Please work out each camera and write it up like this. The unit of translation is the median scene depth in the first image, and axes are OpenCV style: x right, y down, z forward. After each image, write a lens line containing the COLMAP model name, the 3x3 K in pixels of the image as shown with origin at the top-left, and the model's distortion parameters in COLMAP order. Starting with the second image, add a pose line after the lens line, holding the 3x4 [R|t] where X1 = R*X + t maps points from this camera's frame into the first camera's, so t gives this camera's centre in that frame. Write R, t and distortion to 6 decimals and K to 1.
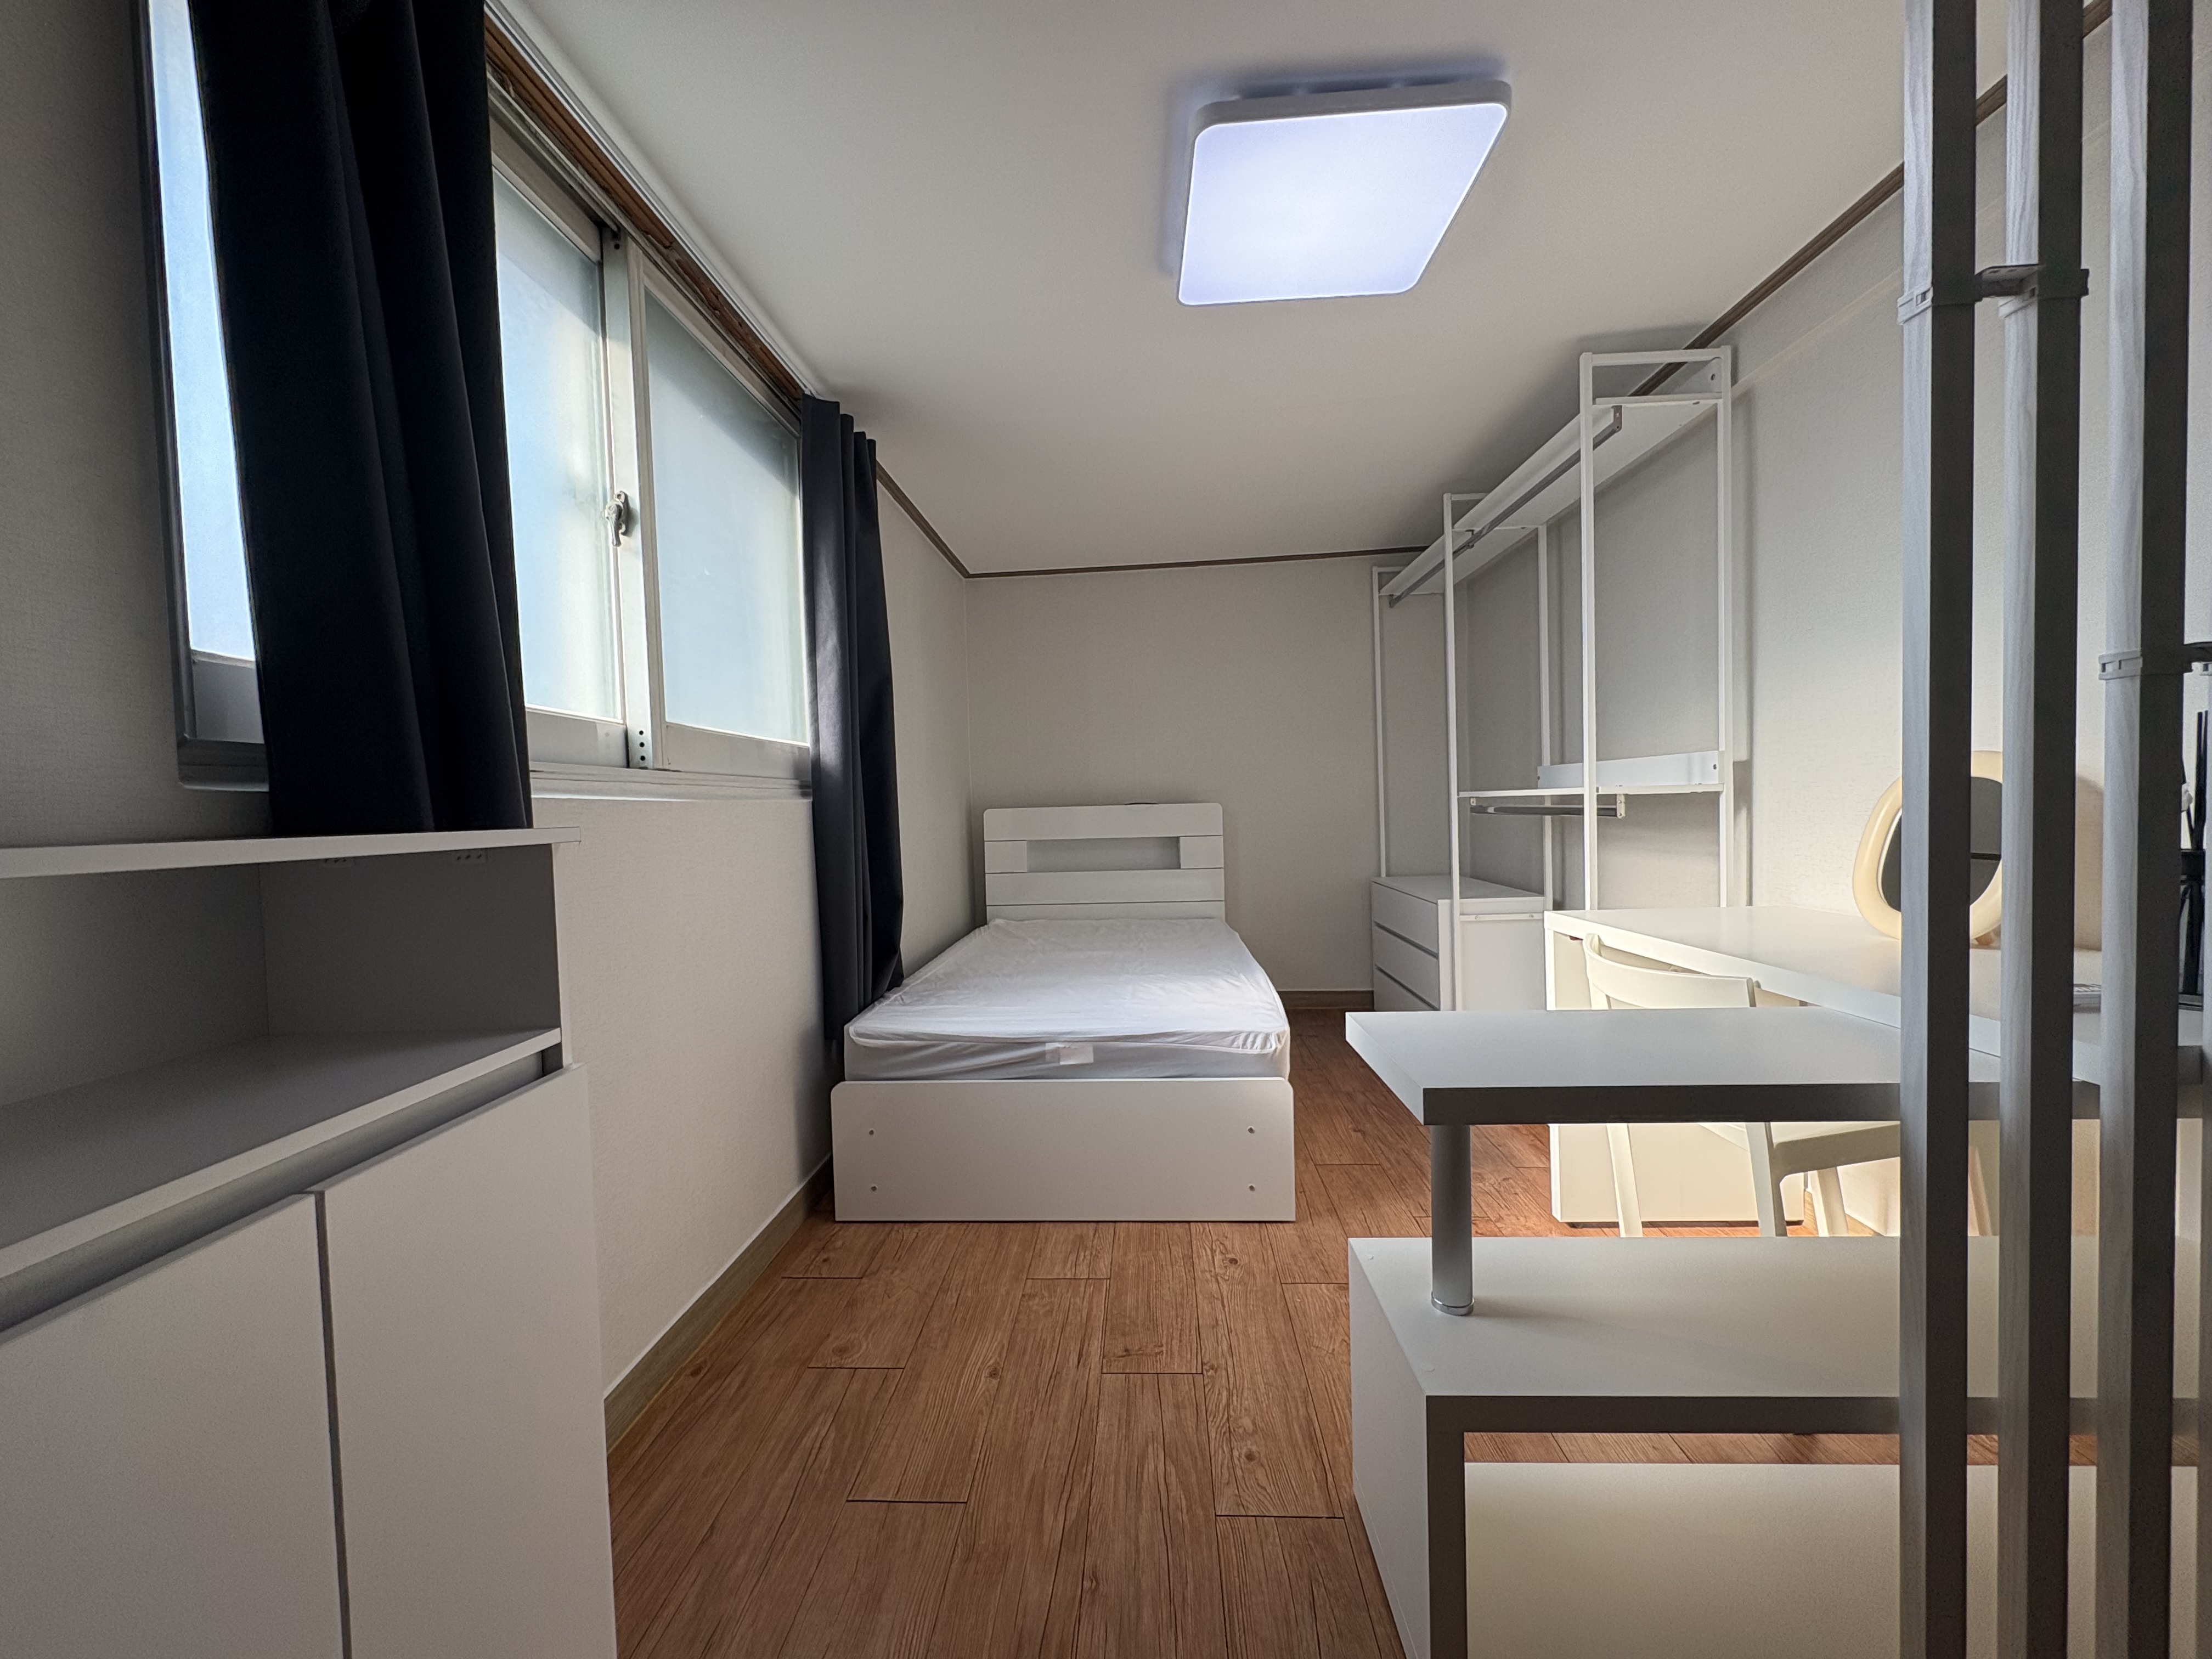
lens RADIAL K [[878.6, 0, 1104.0], [0, 878.6, 831.8], [0, 0, 1]] dist [0.002230, -0.000237]
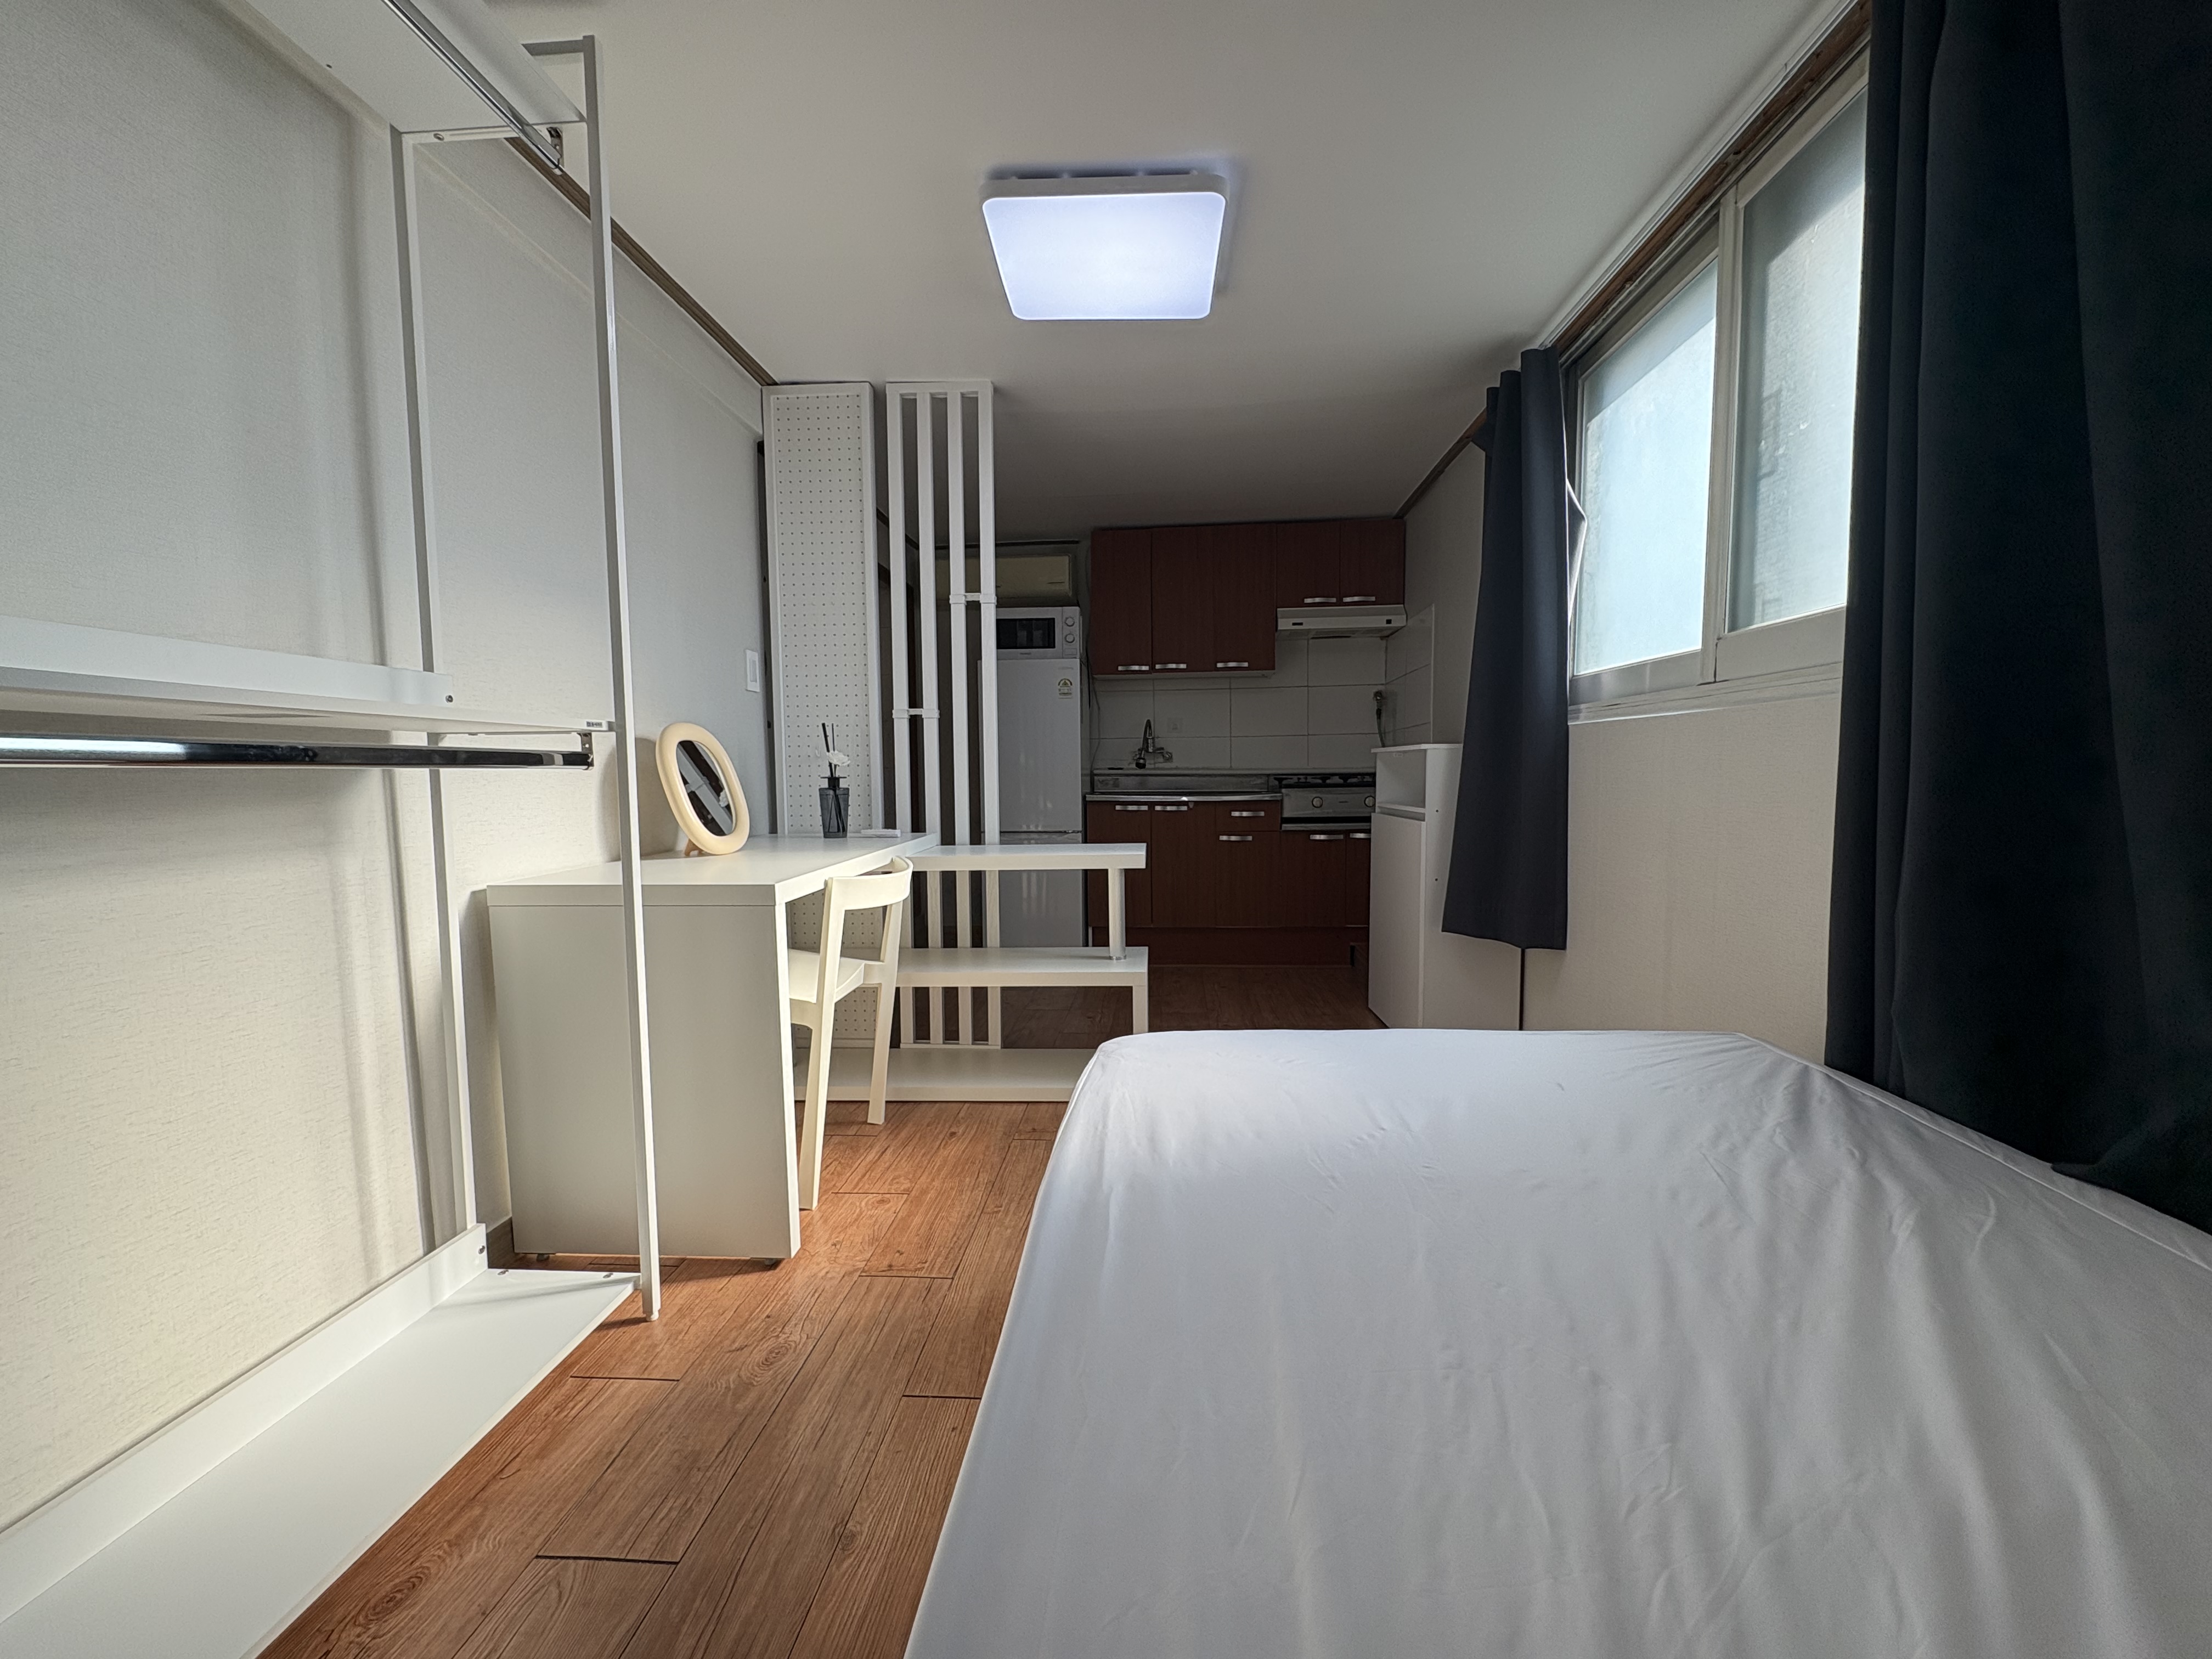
lens RADIAL K [[878.6, 0, 1104.0], [0, 878.6, 831.8], [0, 0, 1]] dist [0.002230, -0.000237]
pose [[-0.998787, 0.040563, 0.027925, 0.179084], [0.043150, 0.994121, 0.099306, -0.020811], [-0.023733, 0.100391, -0.994665, 1.682550]]
